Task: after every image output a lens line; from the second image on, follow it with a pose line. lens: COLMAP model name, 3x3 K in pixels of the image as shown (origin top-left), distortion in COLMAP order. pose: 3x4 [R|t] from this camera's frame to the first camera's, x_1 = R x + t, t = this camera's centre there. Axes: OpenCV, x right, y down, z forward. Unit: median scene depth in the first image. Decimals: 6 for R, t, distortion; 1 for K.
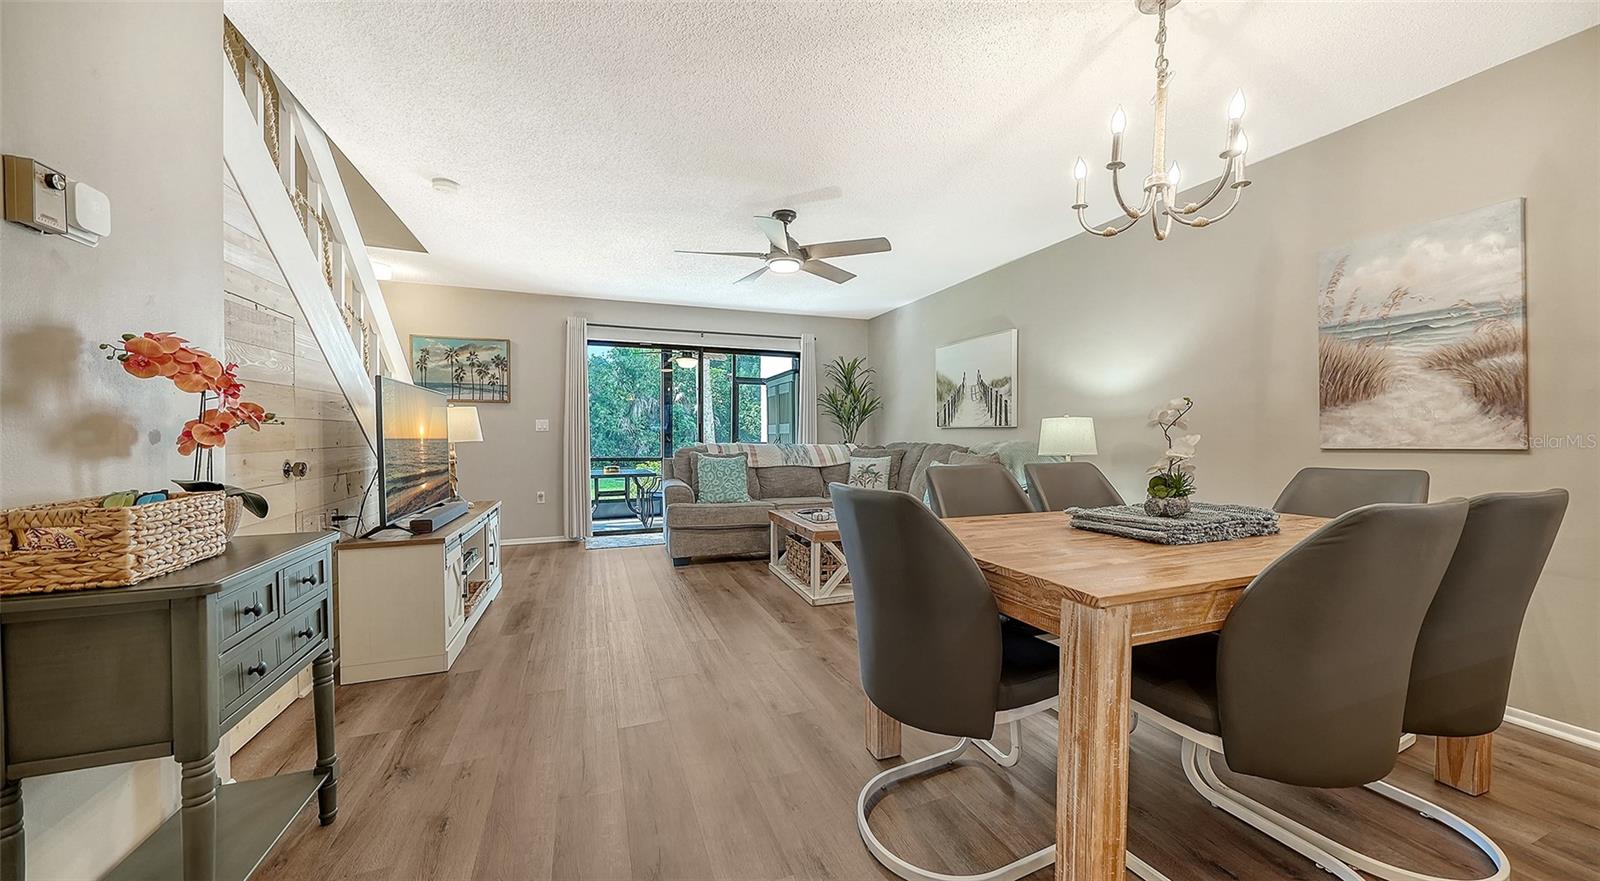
lens RADIAL K [[566.0, 0, 812.9], [0, 566.0, 437.4], [0, 0, 1]] dist [0.000114, 0.000012]
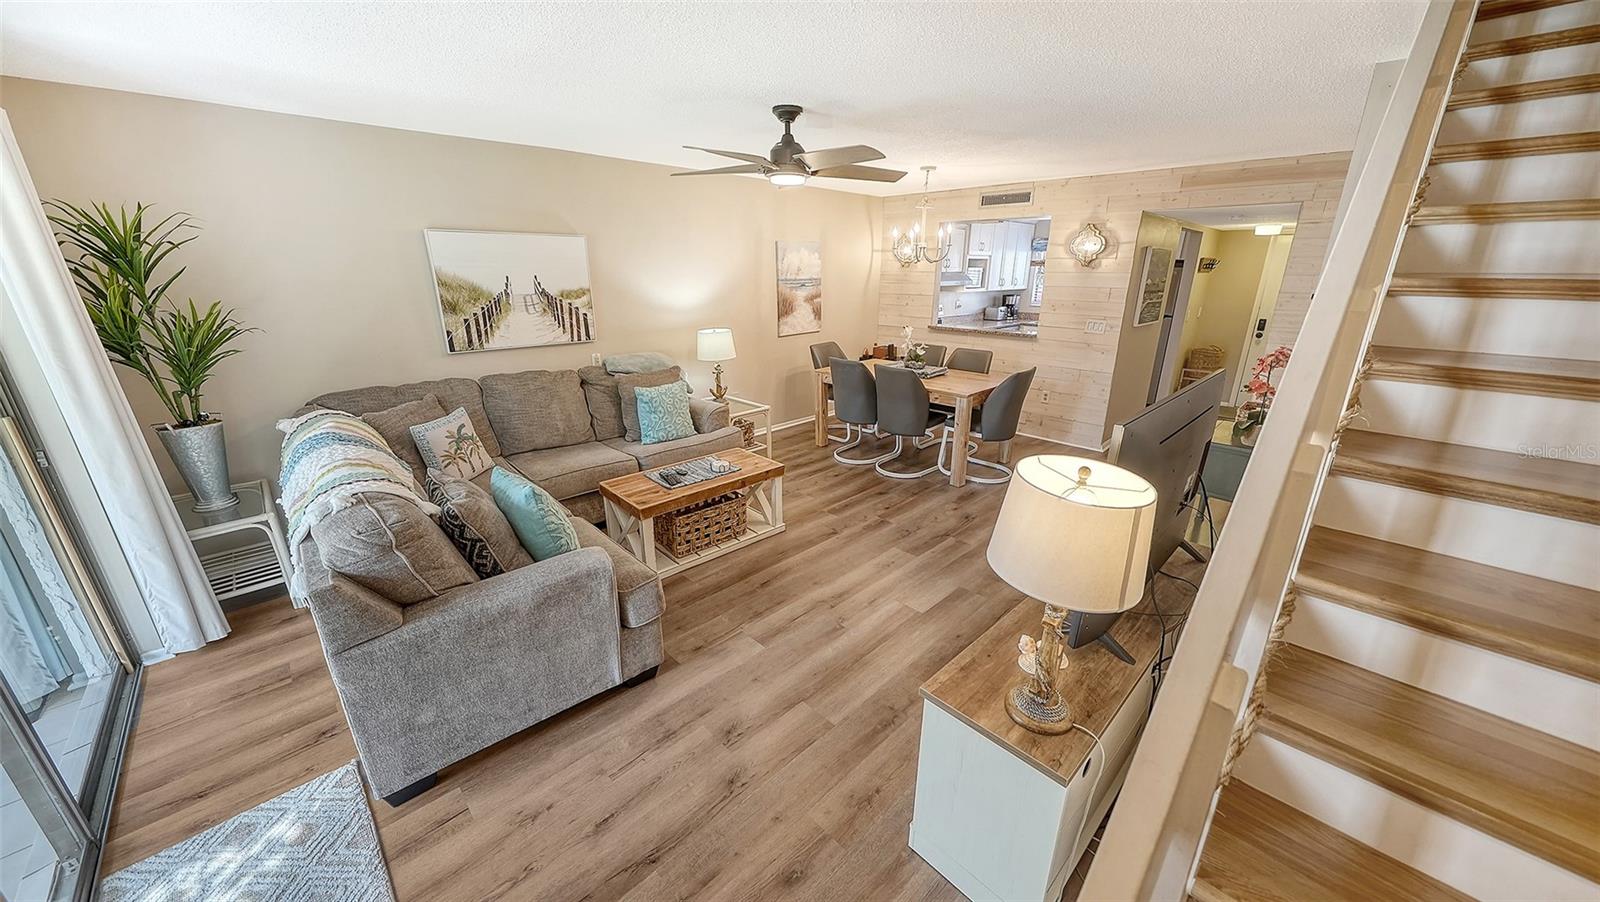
lens RADIAL K [[552.7, 0, 794.5], [0, 552.7, 461.8], [0, 0, 1]] dist [-0.000012, -0.000027]
pose [[-0.379499, -0.303649, 0.873944, -0.833163], [0.006473, 0.943713, 0.330701, -0.163497], [-0.925170, 0.131158, -0.356172, 1.250643]]
